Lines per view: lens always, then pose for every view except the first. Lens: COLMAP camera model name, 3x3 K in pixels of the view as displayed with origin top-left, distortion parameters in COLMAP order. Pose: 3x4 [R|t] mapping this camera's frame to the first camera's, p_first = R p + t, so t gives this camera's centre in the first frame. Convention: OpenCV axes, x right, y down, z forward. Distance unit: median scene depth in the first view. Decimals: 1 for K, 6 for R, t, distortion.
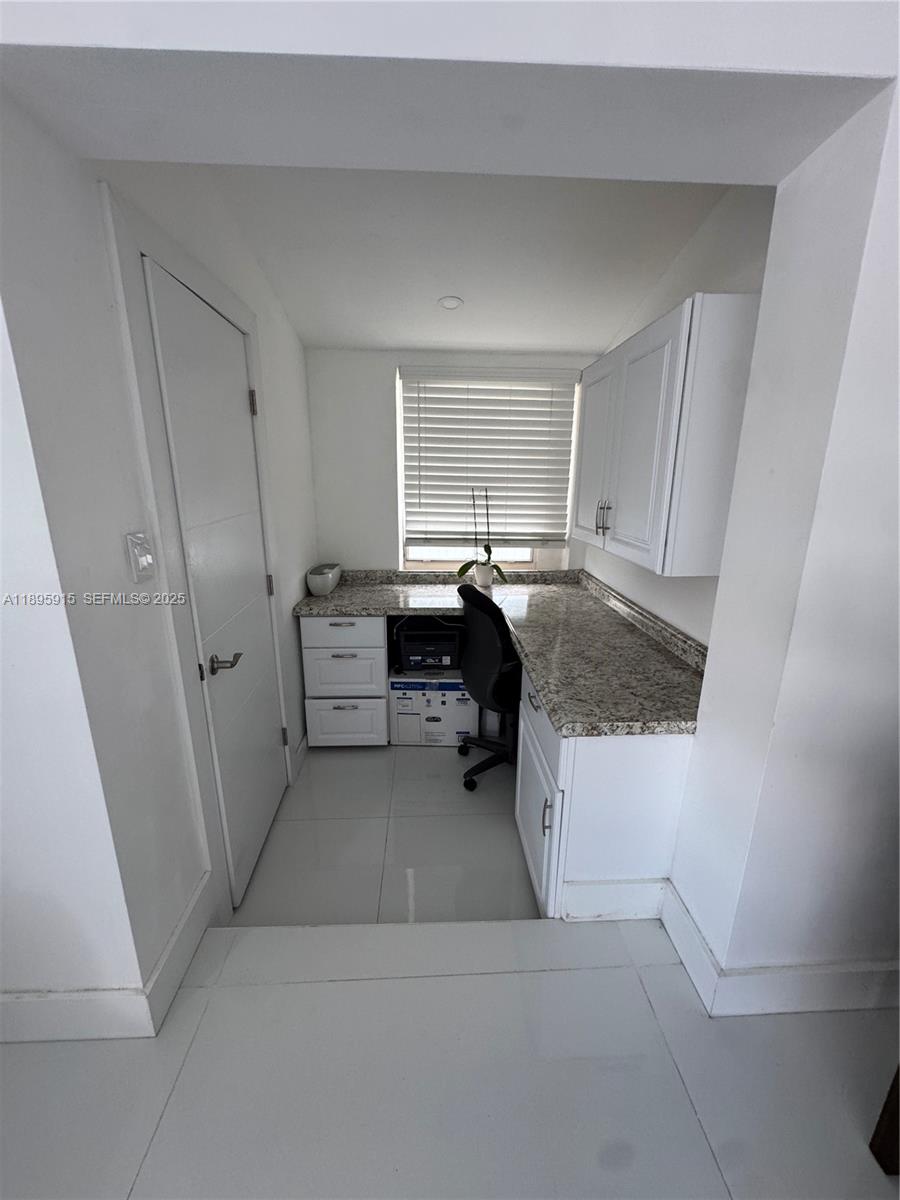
lens RADIAL K [[482.1, 0, 450.0], [0, 482.1, 600.0], [0, 0, 1]] dist [-0.003490, 0.000043]
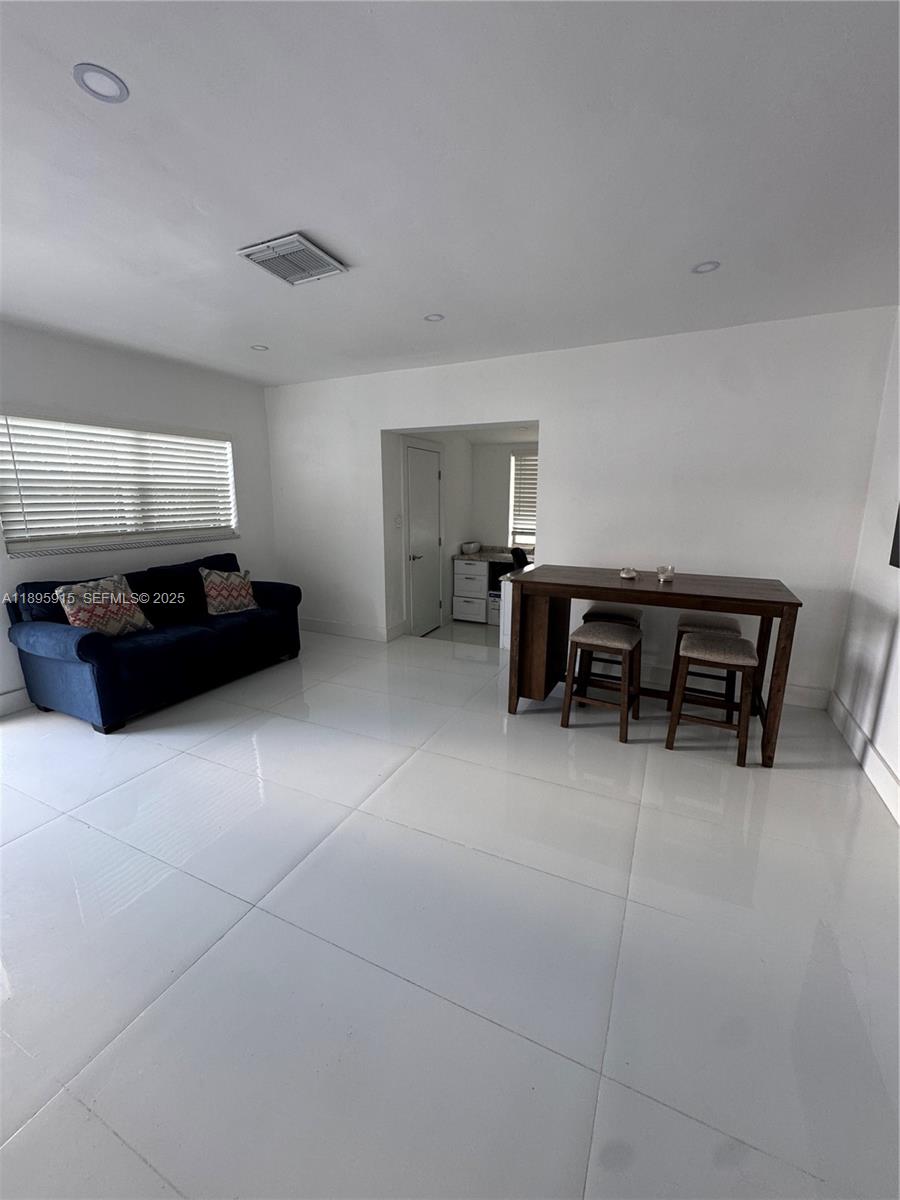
lens RADIAL K [[482.1, 0, 450.0], [0, 482.1, 600.0], [0, 0, 1]] dist [-0.003490, 0.000043]
pose [[0.882346, 0.100808, -0.459677, 0.713859], [-0.120899, 0.992560, -0.014394, 0.246365], [0.454806, 0.068275, 0.887970, -1.008741]]
